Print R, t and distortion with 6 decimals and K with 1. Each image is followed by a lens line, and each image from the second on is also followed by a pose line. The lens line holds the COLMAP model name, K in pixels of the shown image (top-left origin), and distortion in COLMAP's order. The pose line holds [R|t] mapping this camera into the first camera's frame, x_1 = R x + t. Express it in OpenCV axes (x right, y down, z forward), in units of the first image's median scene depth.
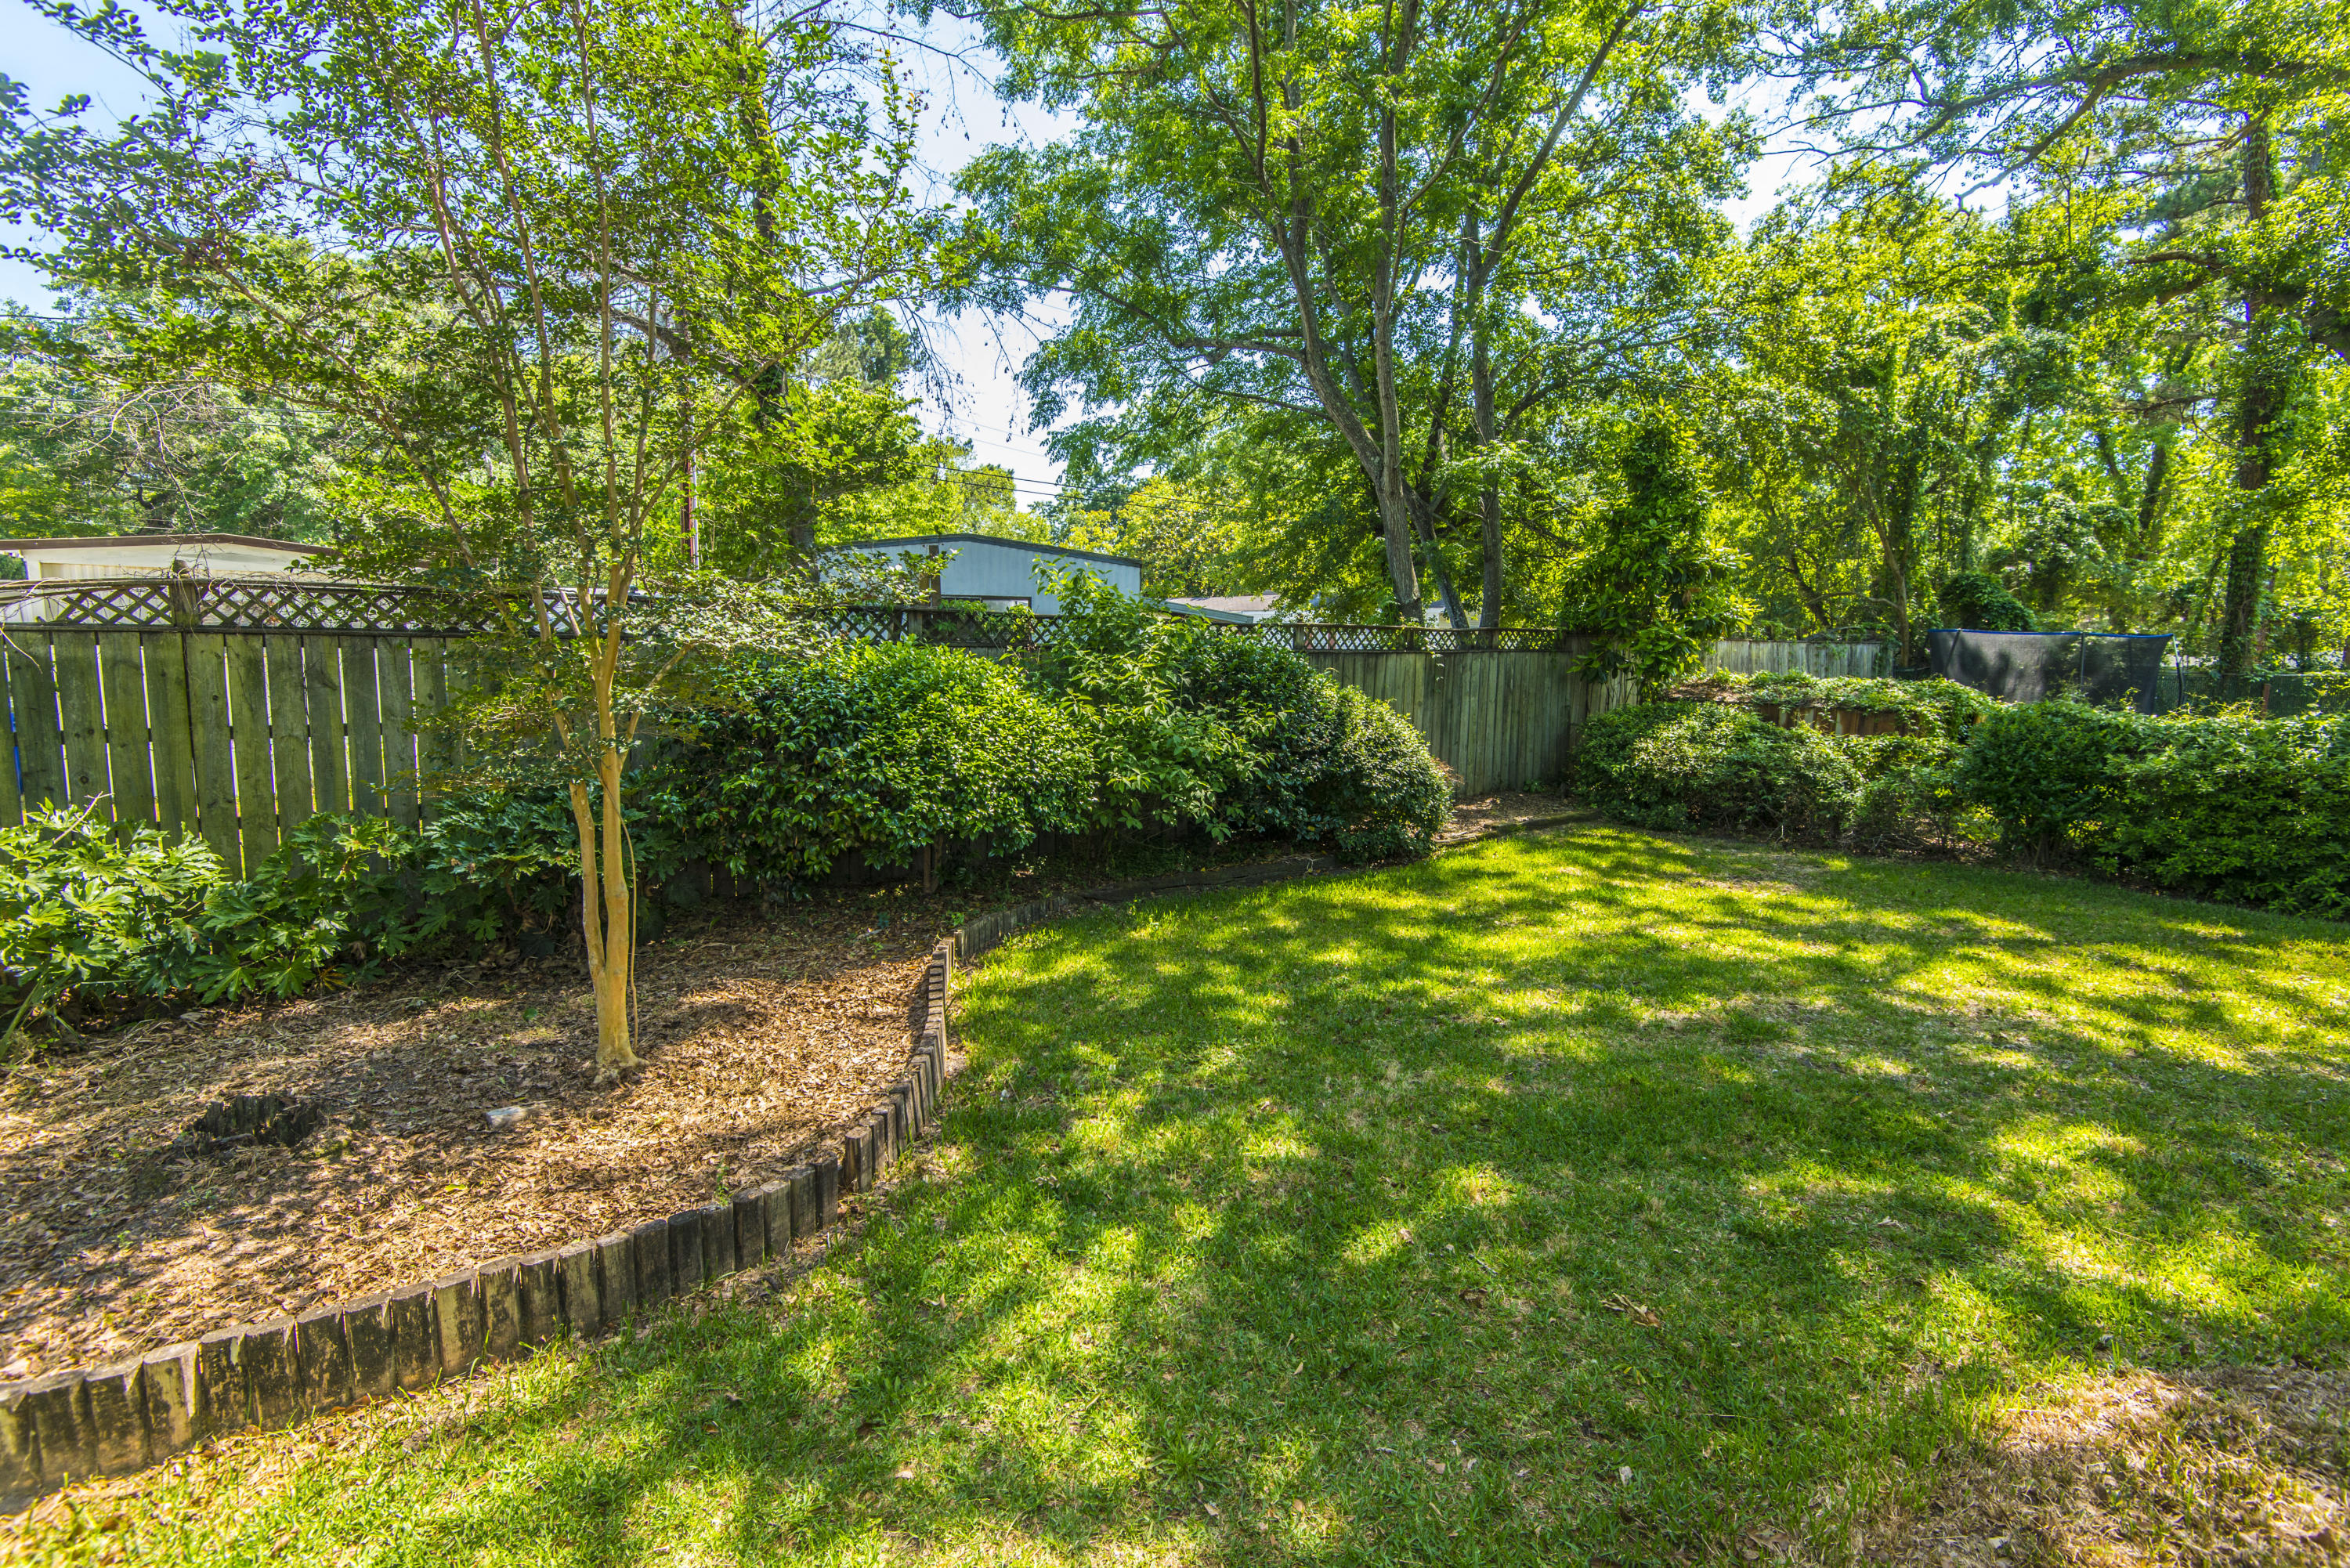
lens RADIAL K [[1052.3, 0, 1188.7], [0, 1052.3, 776.1], [0, 0, 1]] dist [0.017509, -0.010895]
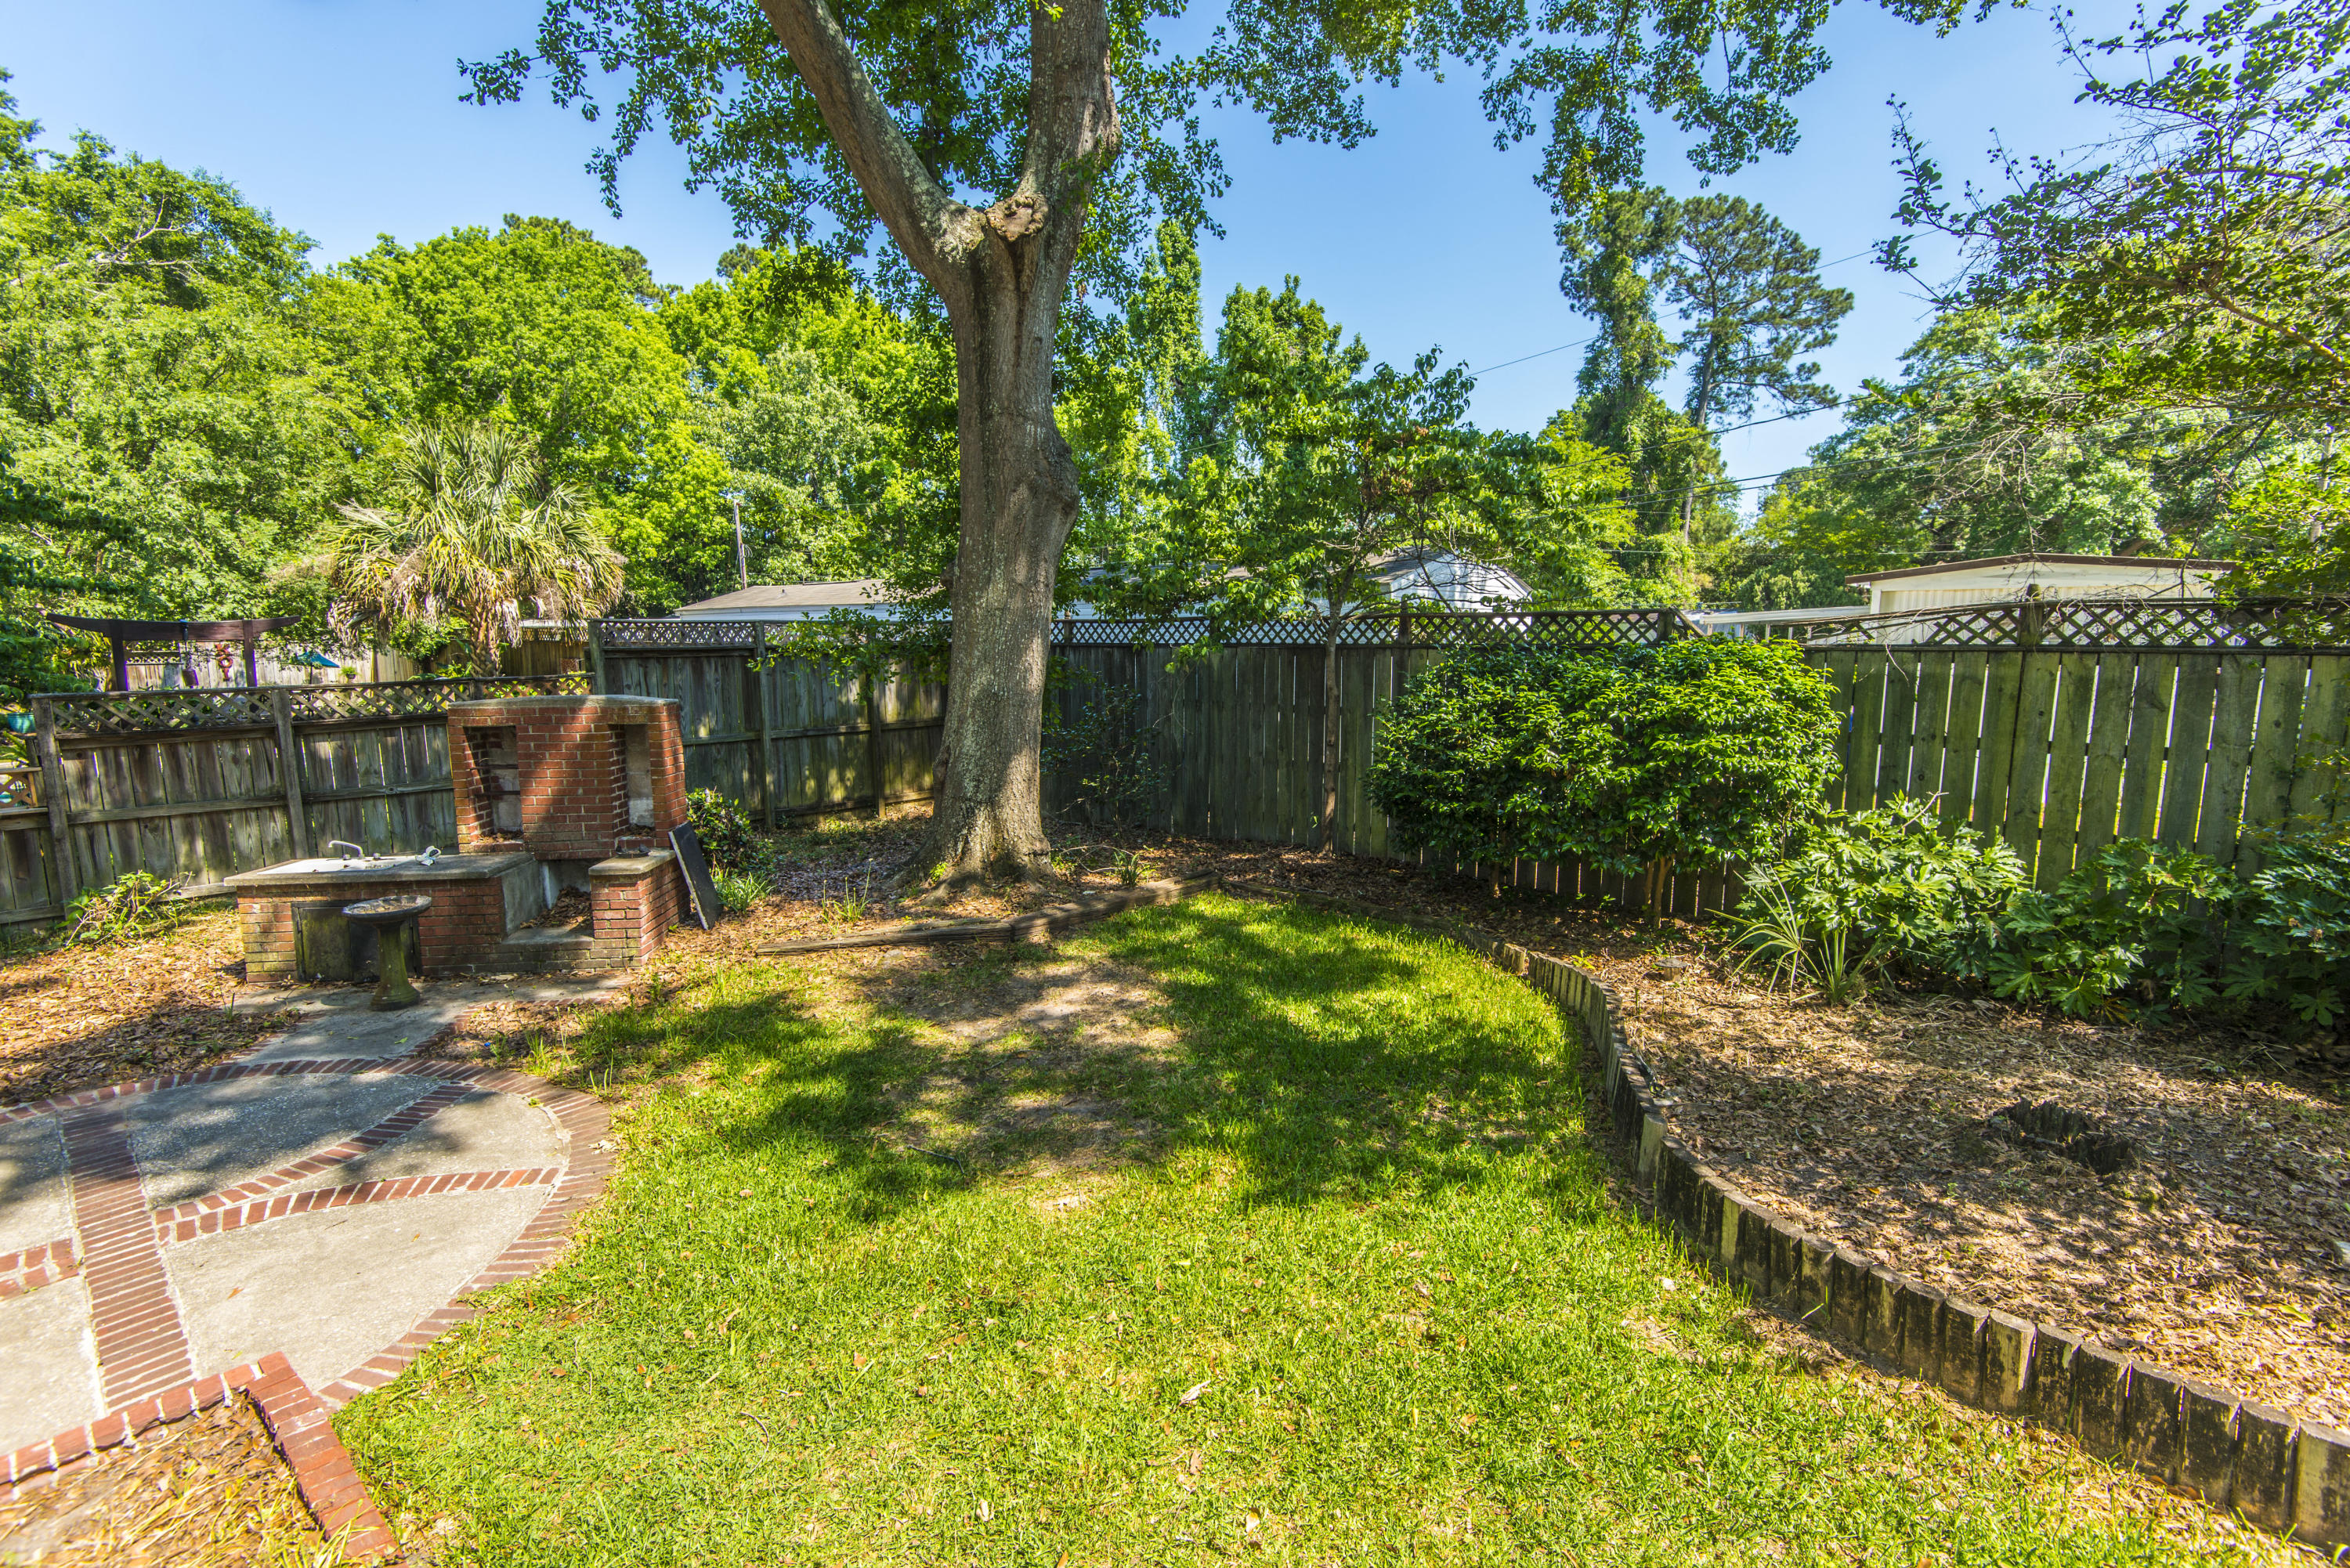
lens RADIAL K [[1060.1, 0, 1179.2], [0, 1060.1, 776.2], [0, 0, 1]] dist [0.021453, -0.011640]
pose [[0.205388, 0.109712, -0.972512, -0.053577], [-0.118856, 0.989138, 0.086486, -0.002254], [0.971437, 0.097825, 0.216197, -0.054575]]
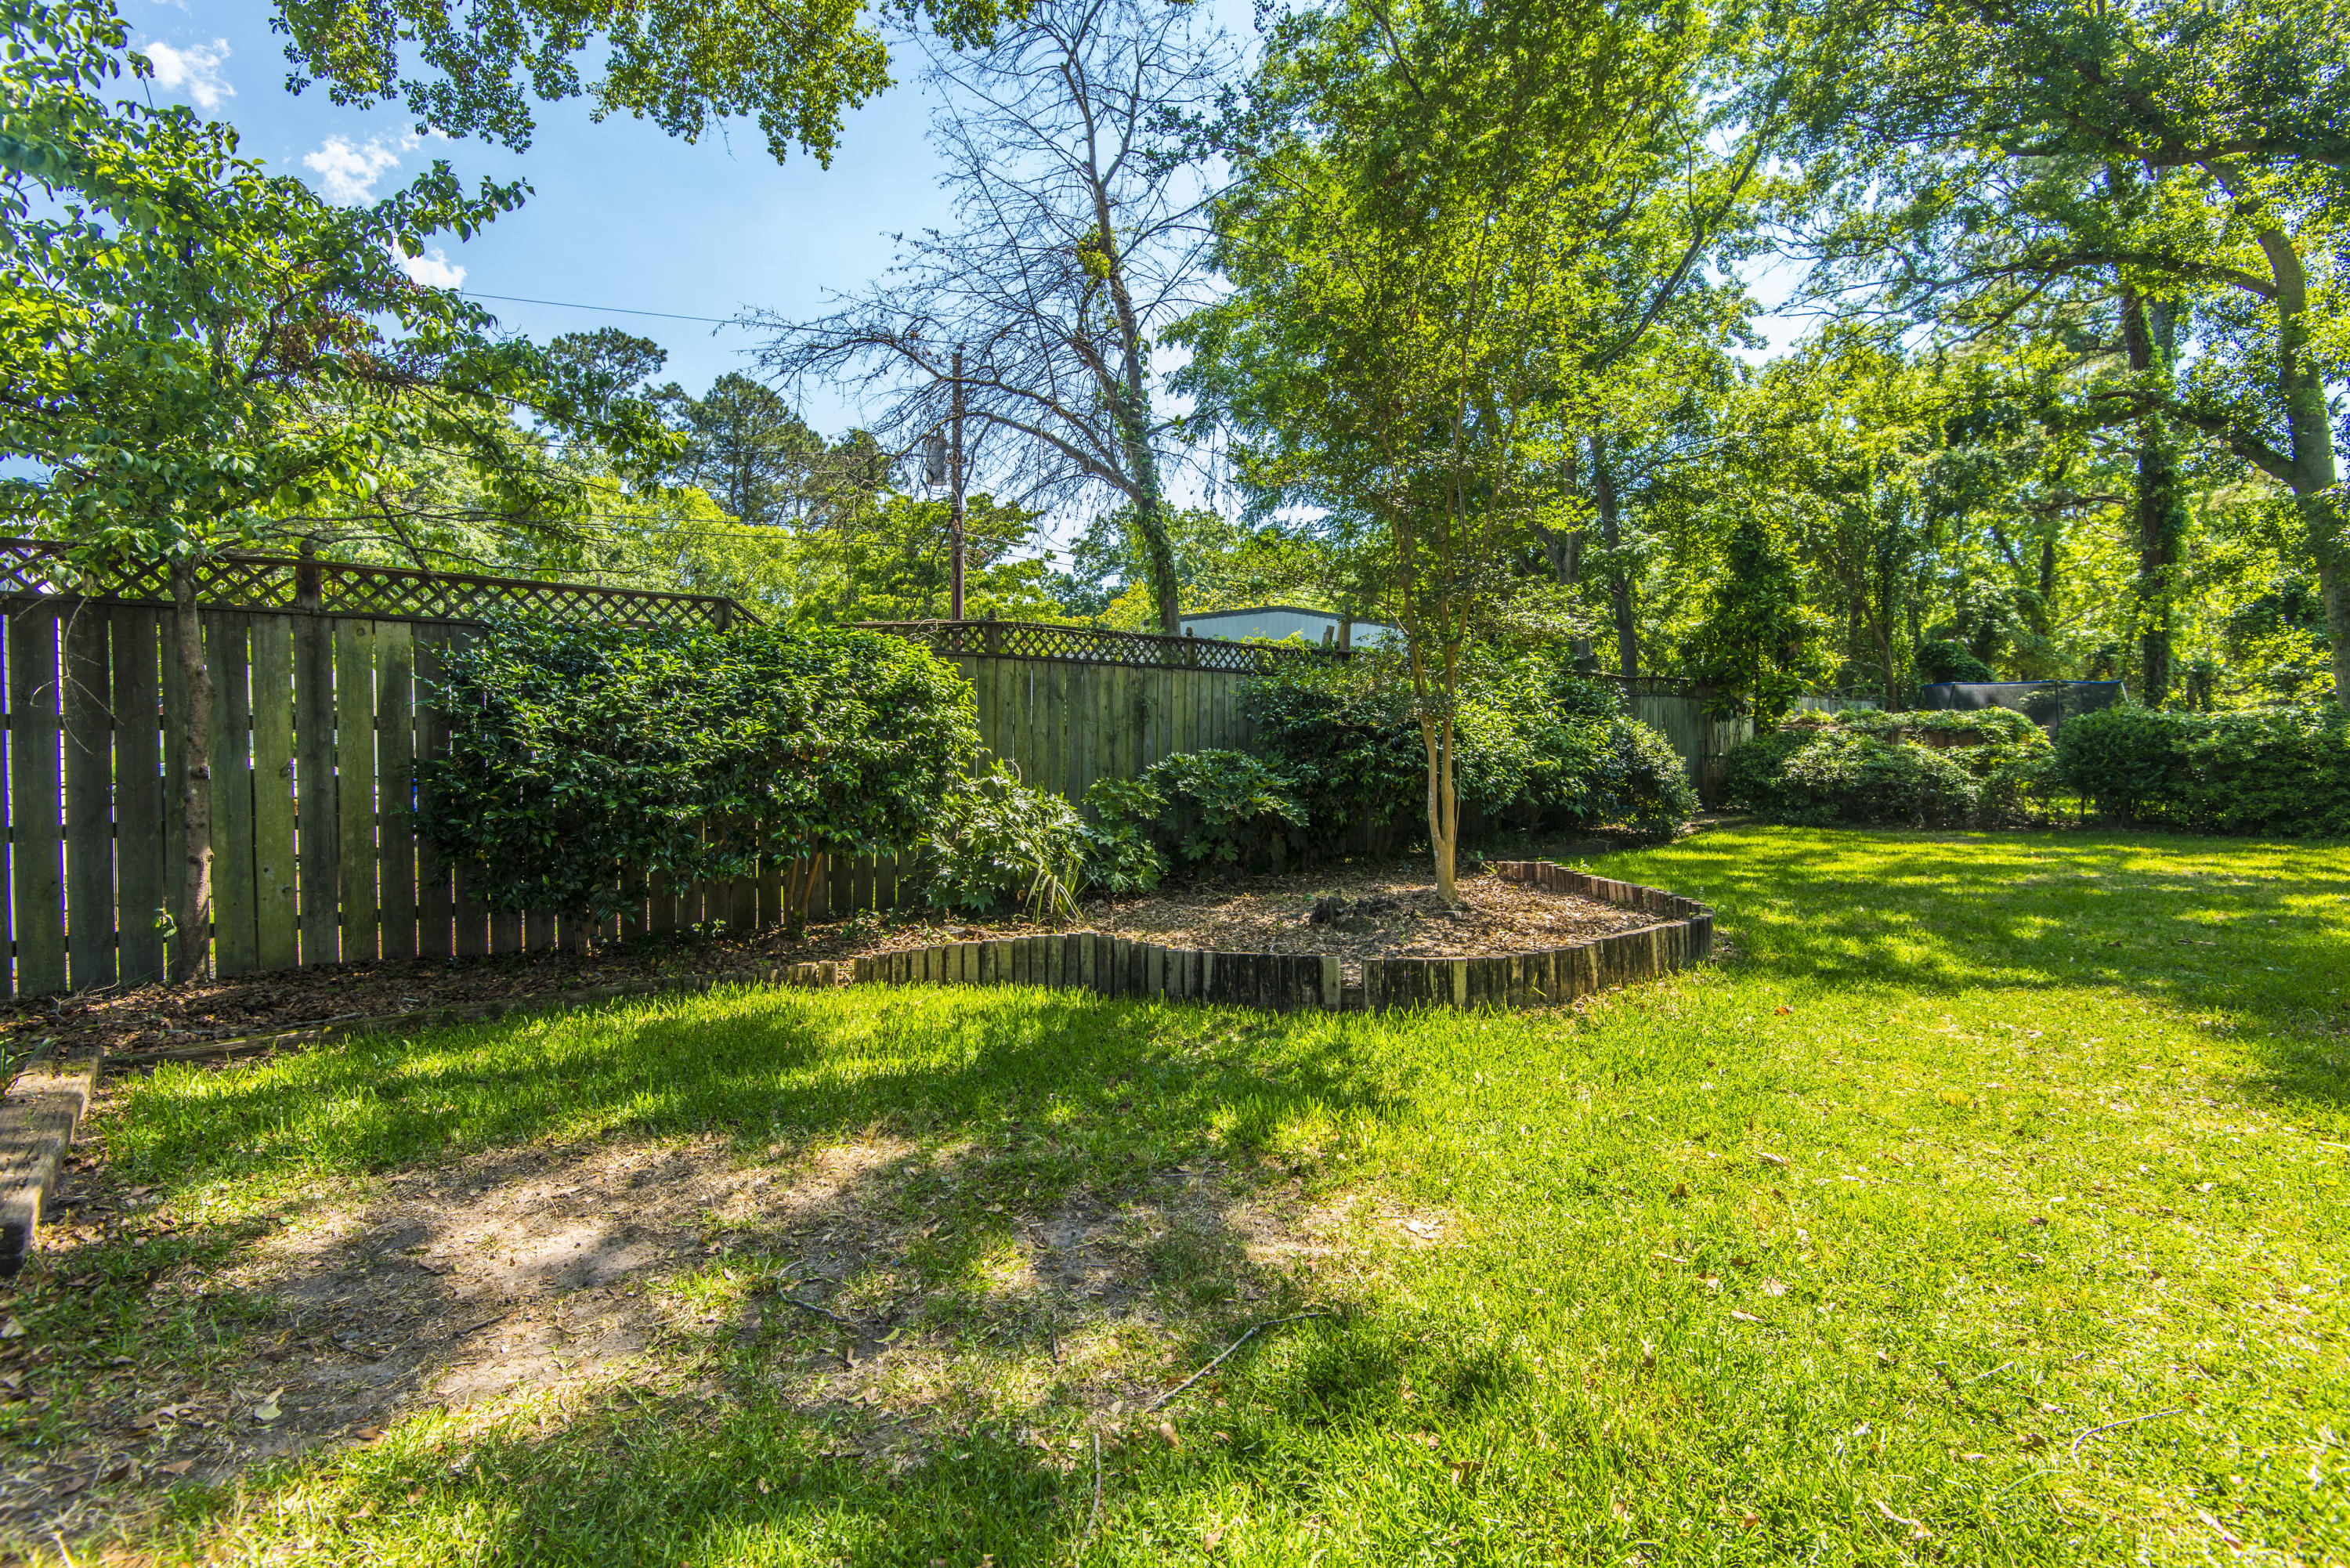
lens RADIAL K [[1060.1, 0, 1179.2], [0, 1060.1, 776.2], [0, 0, 1]] dist [0.021453, -0.011640]
pose [[0.996030, -0.030206, 0.083742, -0.791460], [0.038713, 0.994041, -0.101899, 0.173179], [-0.080165, 0.104736, 0.991264, -0.409092]]
